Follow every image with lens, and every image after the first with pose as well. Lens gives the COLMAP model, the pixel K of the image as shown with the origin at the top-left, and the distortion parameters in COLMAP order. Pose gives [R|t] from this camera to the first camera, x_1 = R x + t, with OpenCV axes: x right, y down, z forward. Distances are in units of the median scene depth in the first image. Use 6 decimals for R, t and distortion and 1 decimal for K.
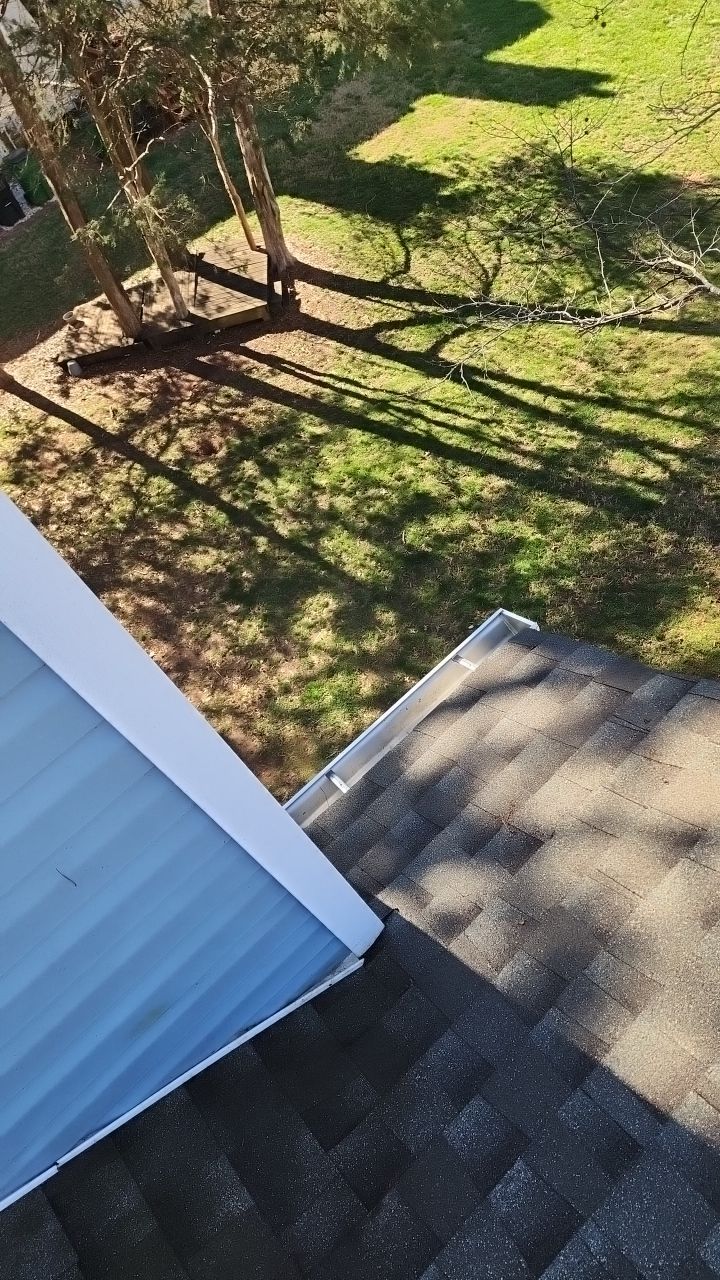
lens RADIAL K [[840.9, 0, 375.3], [0, 840.9, 646.9], [0, 0, 1]] dist [0.087006, -0.069196]
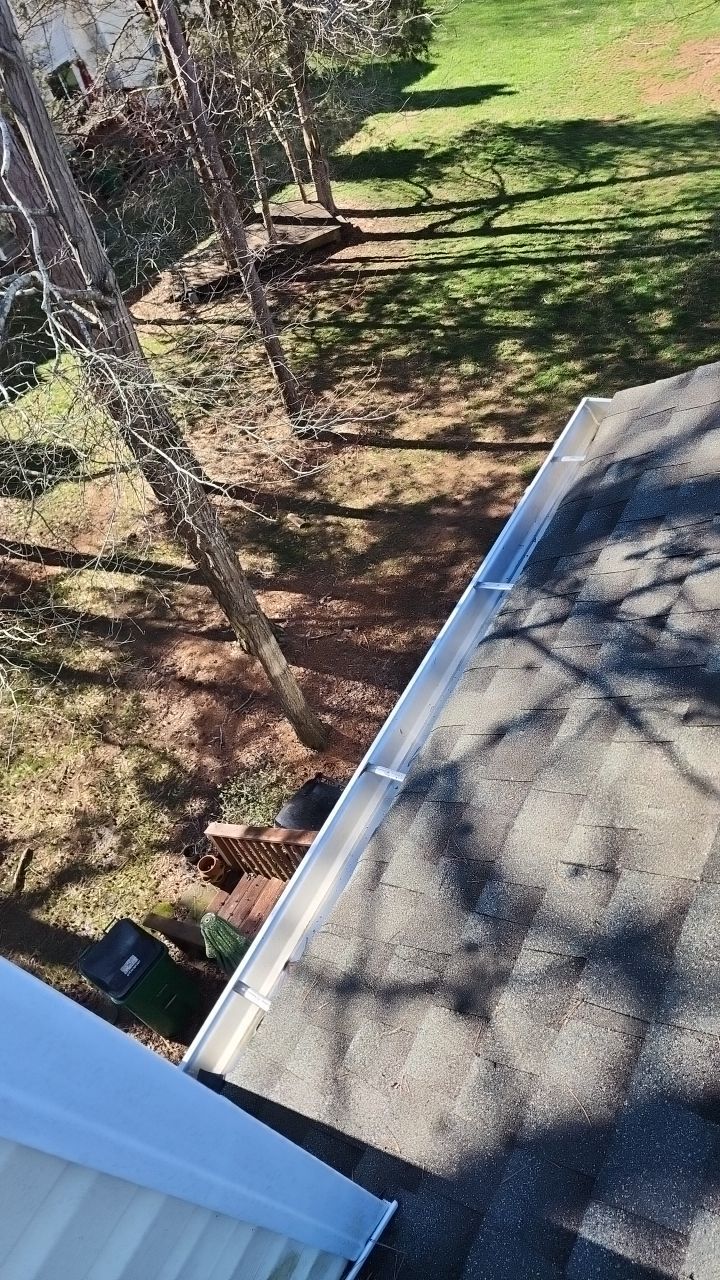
lens RADIAL K [[840.9, 0, 375.3], [0, 840.9, 646.9], [0, 0, 1]] dist [0.087006, -0.069196]
pose [[0.955093, -0.202699, 0.216126, -0.512816], [0.234163, 0.963282, -0.131363, 0.423400], [-0.181563, 0.176072, 0.967488, -0.175983]]
